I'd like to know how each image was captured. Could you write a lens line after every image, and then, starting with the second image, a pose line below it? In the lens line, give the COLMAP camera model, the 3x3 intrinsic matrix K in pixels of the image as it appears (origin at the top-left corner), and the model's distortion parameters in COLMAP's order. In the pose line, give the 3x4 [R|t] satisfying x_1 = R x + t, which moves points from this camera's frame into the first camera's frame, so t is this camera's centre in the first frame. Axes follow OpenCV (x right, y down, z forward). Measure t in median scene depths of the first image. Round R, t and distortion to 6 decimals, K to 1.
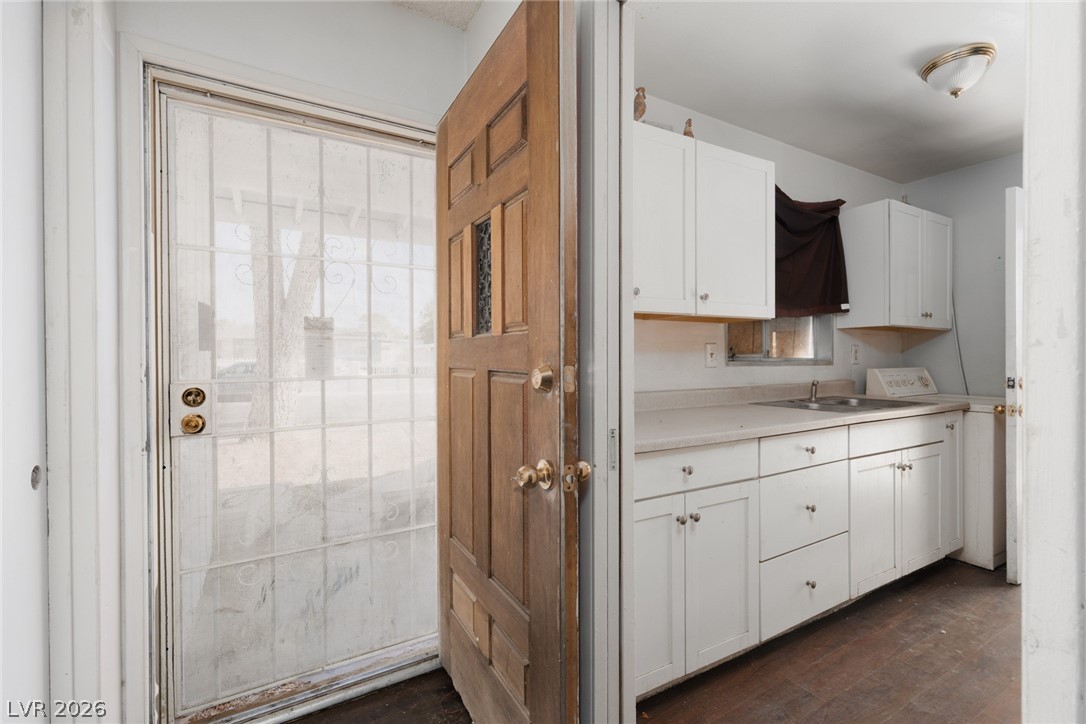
lens RADIAL K [[490.8, 0, 542.5], [0, 490.8, 357.3], [0, 0, 1]] dist [0.004851, -0.001219]
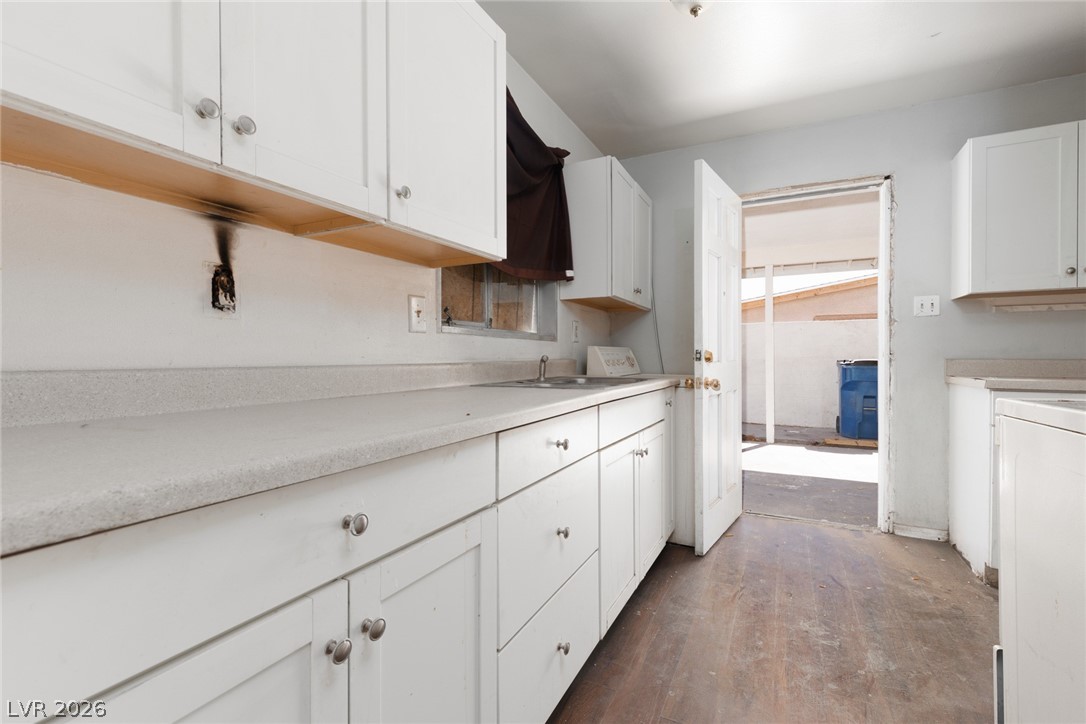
lens RADIAL K [[490.8, 0, 547.3], [0, 490.8, 357.6], [0, 0, 1]] dist [0.004851, -0.001219]
pose [[0.837879, -0.000862, 0.545855, 0.128767], [0.001494, 0.999999, -0.000715, 0.055510], [-0.545853, 0.001414, 0.837880, 0.351047]]
